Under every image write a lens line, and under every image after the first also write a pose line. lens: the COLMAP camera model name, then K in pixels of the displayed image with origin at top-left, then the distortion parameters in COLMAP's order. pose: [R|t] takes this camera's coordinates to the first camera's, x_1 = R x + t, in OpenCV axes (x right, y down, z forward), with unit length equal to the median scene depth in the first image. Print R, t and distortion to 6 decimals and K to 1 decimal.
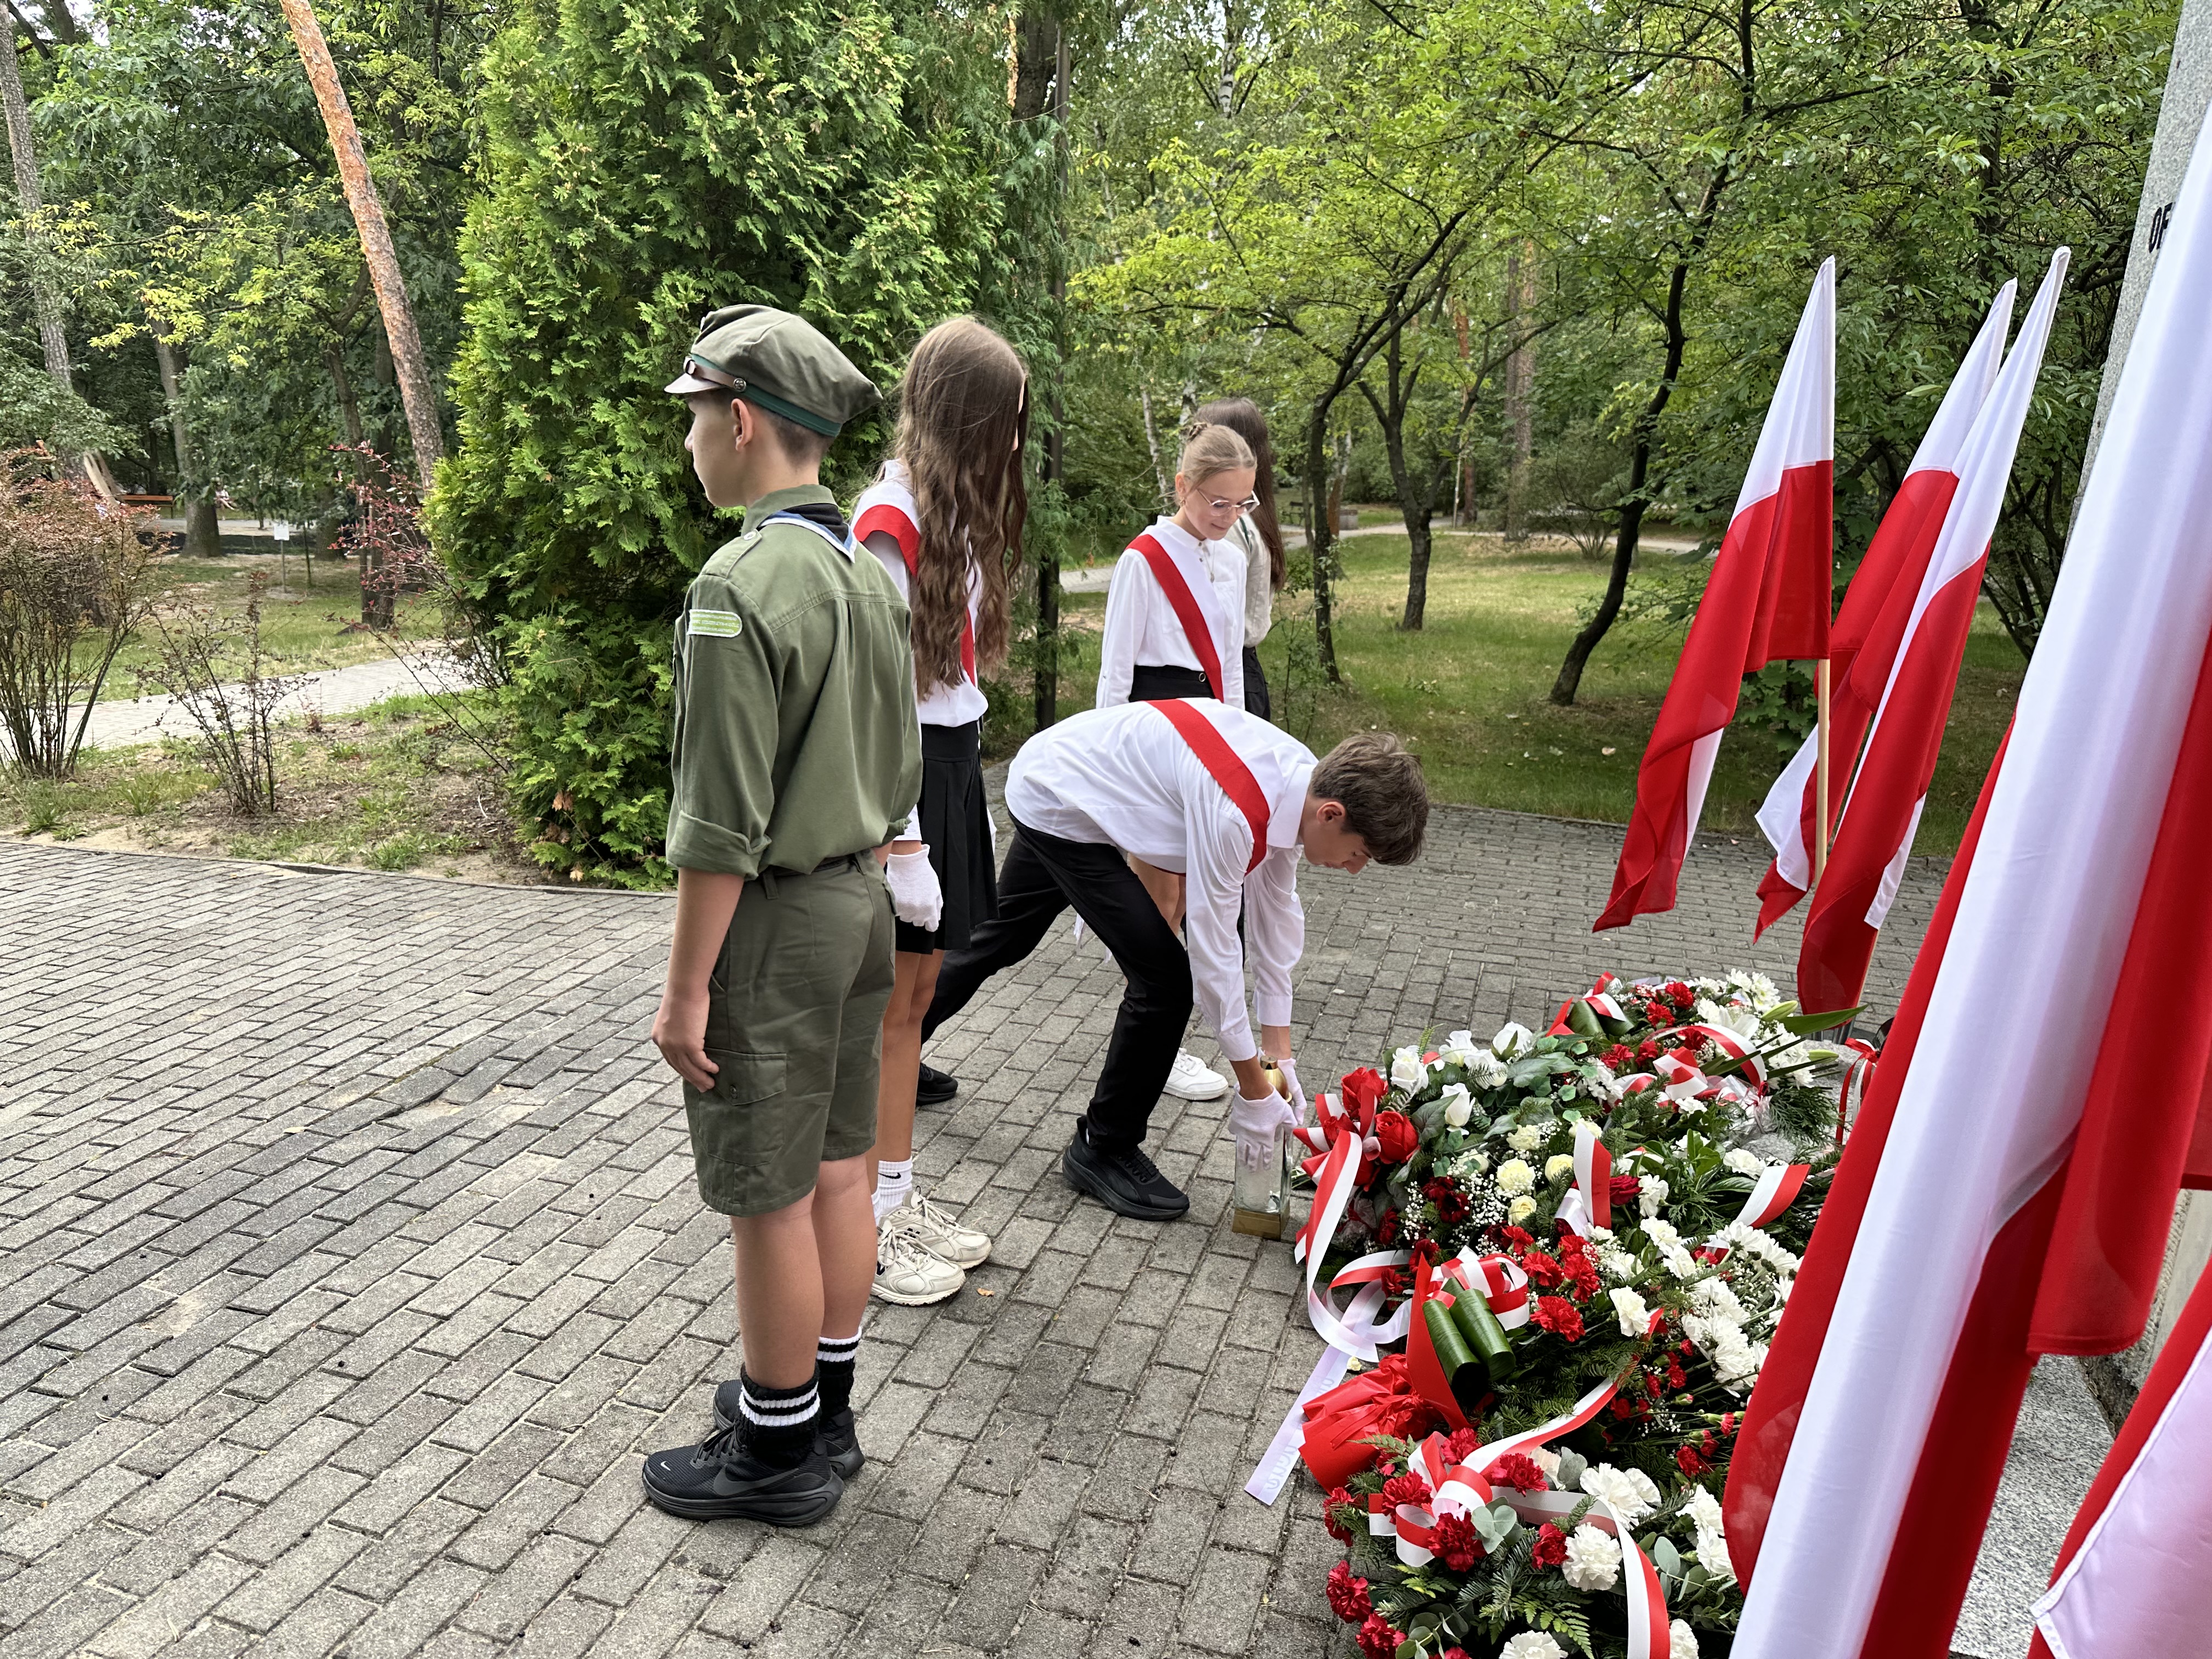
lens RADIAL K [[1301.1, 0, 1106.5], [0, 1301.1, 766.6], [0, 0, 1]] dist [0.028653, 0.000429]
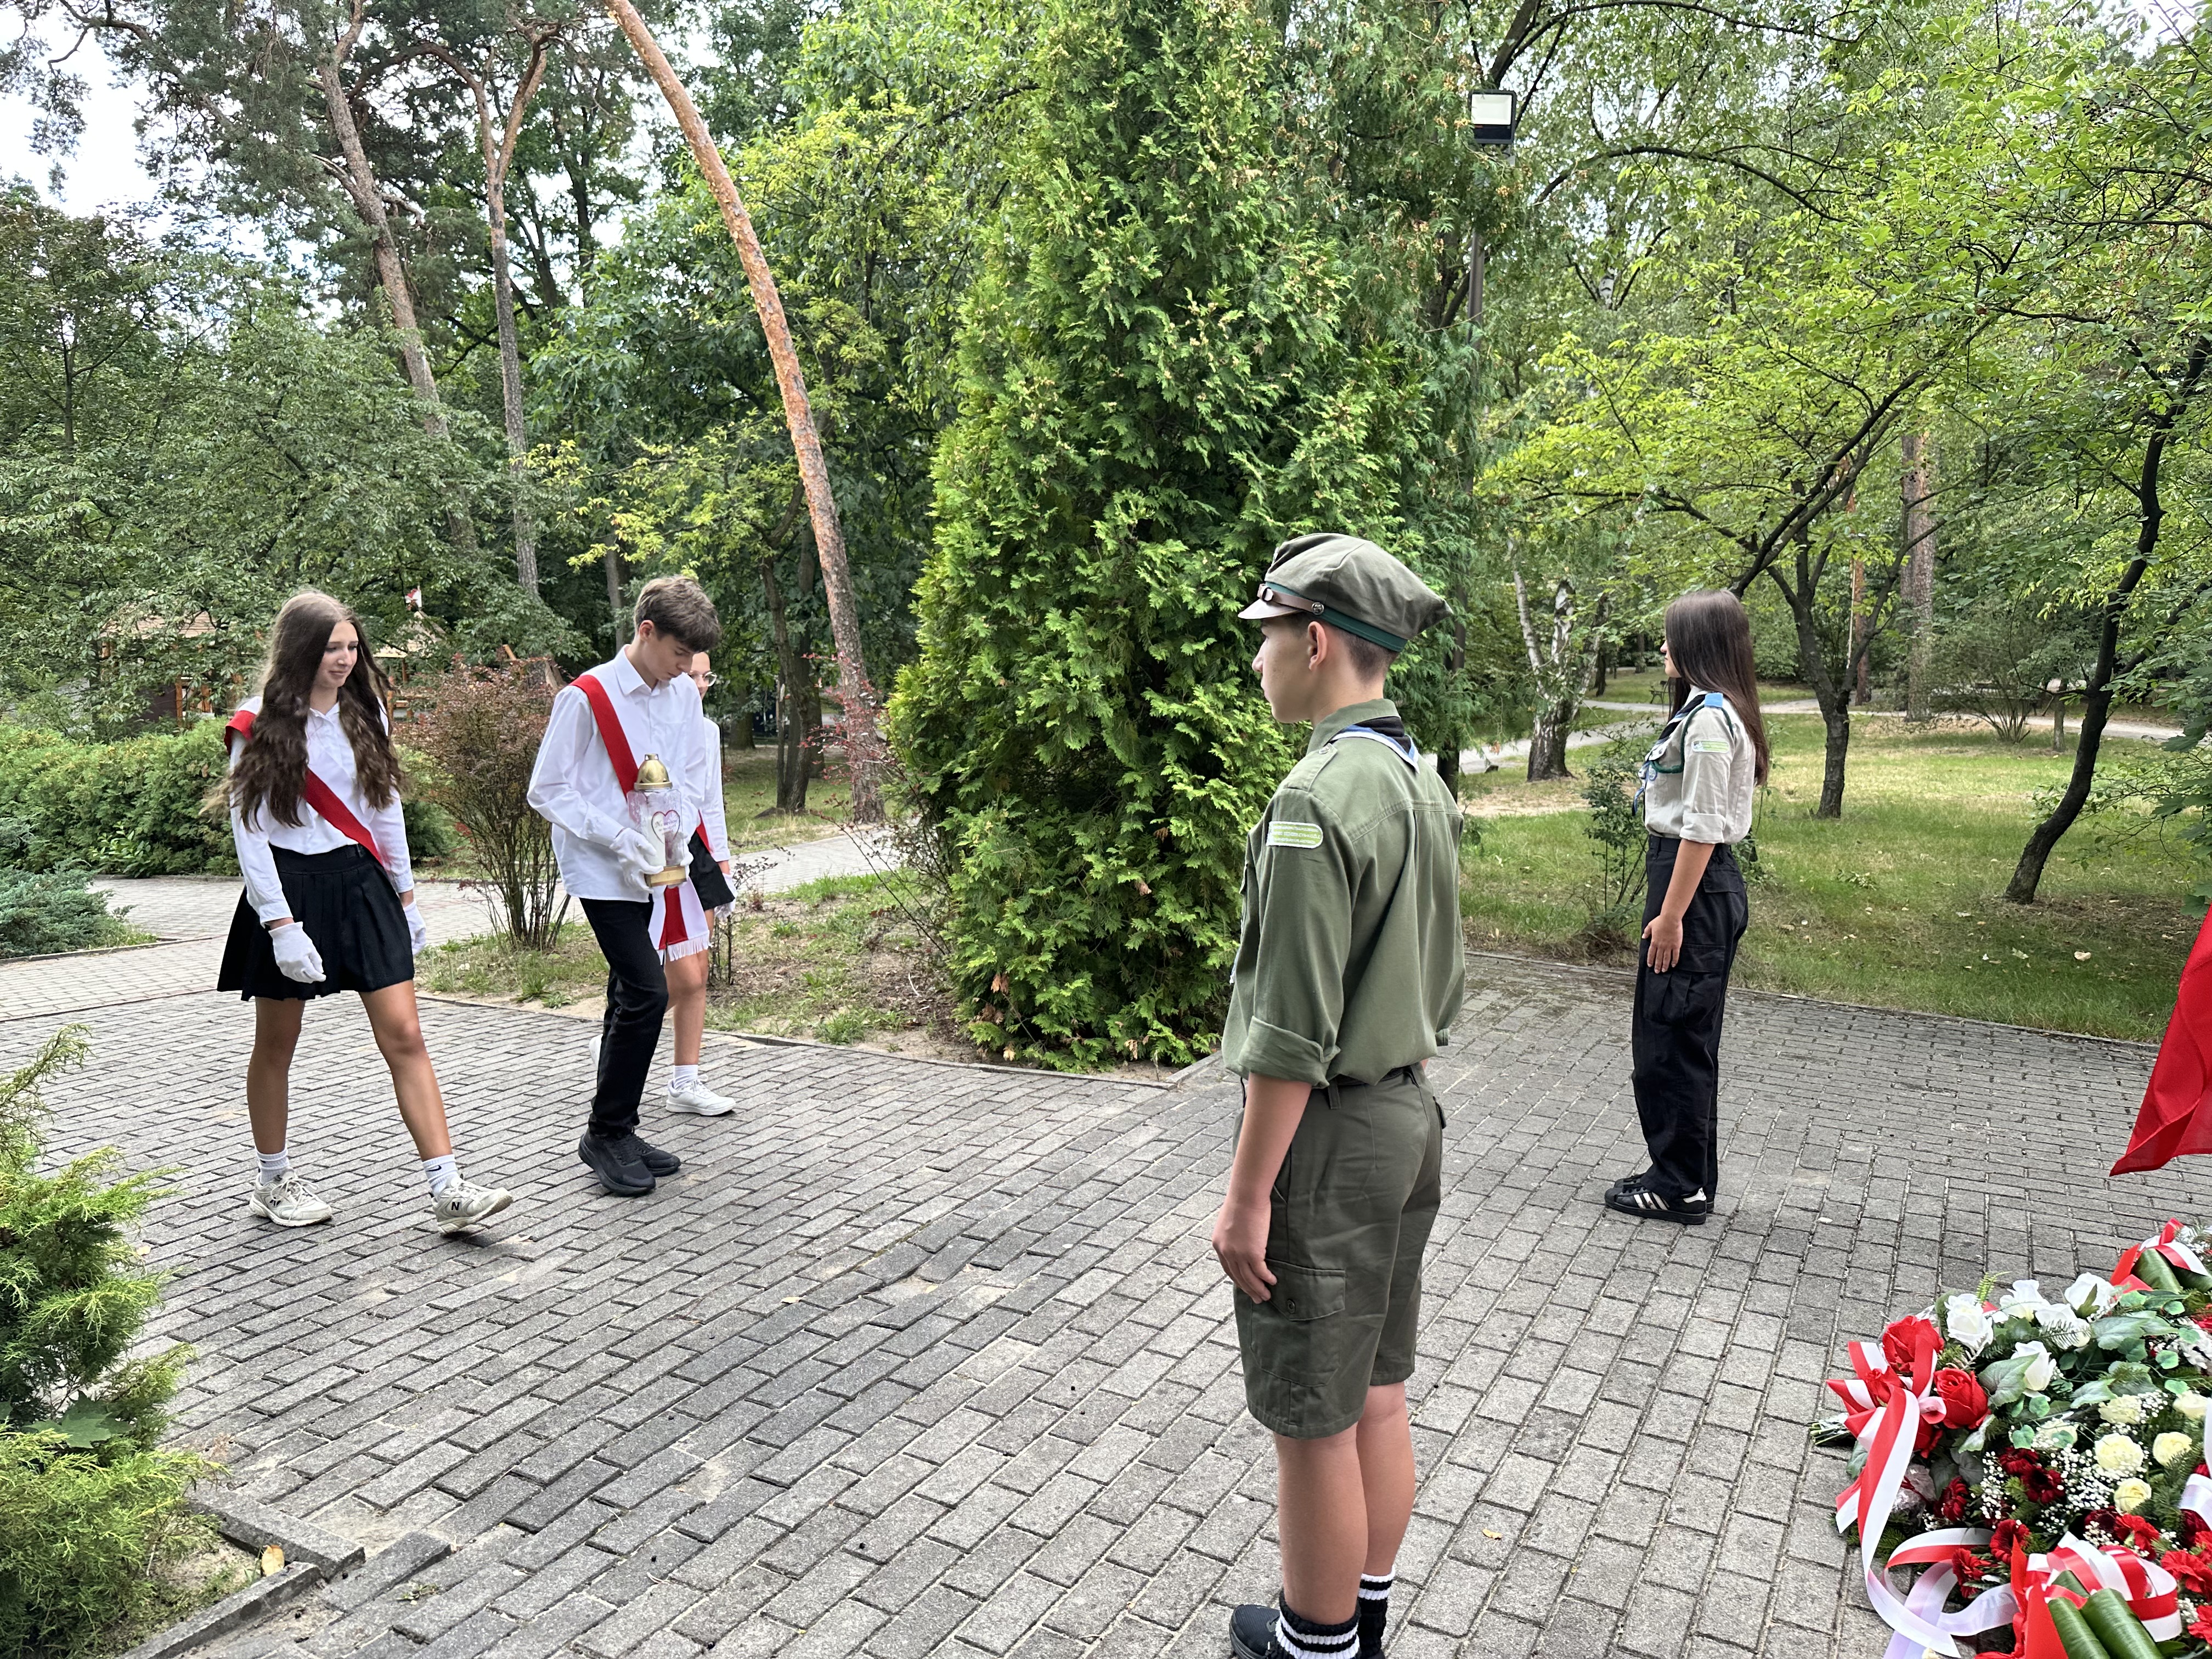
lens RADIAL K [[1270.3, 0, 1106.0], [0, 1270.3, 829.5], [0, 0, 1]] dist [0.110050, -0.083095]
pose [[0.988814, 0.007500, -0.148968, -0.190107], [-0.018272, 0.997304, -0.071071, -0.027486], [0.148033, 0.072998, 0.986285, -0.011491]]
